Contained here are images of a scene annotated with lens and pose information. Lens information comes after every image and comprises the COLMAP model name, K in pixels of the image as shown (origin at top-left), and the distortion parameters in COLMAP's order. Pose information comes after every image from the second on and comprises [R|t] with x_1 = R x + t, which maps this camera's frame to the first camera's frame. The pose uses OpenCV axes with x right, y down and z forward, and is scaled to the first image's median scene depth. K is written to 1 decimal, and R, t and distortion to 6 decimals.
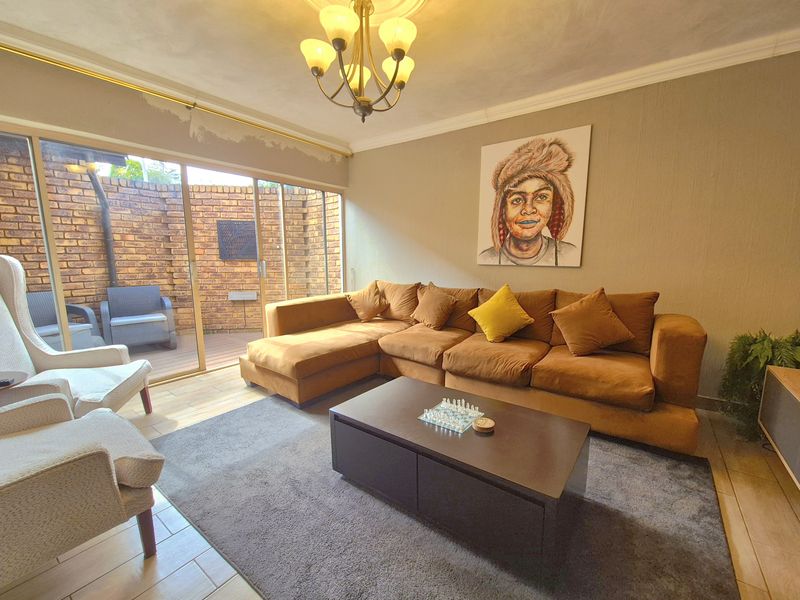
lens RADIAL K [[335.1, 0, 398.5], [0, 335.1, 306.6], [0, 0, 1]] dist [0.000062, 0.000114]
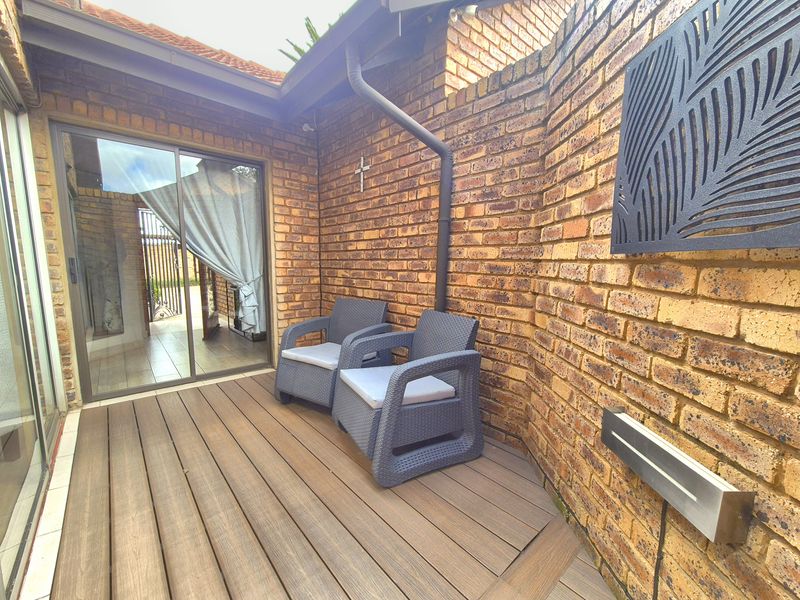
lens RADIAL K [[335.1, 0, 398.5], [0, 335.1, 306.6], [0, 0, 1]] dist [0.000062, 0.000114]
pose [[-0.205822, 0.125320, -0.970532, -0.309787], [-0.157037, 0.974683, 0.159160, -0.131306], [0.965907, 0.185168, -0.180931, 0.991170]]
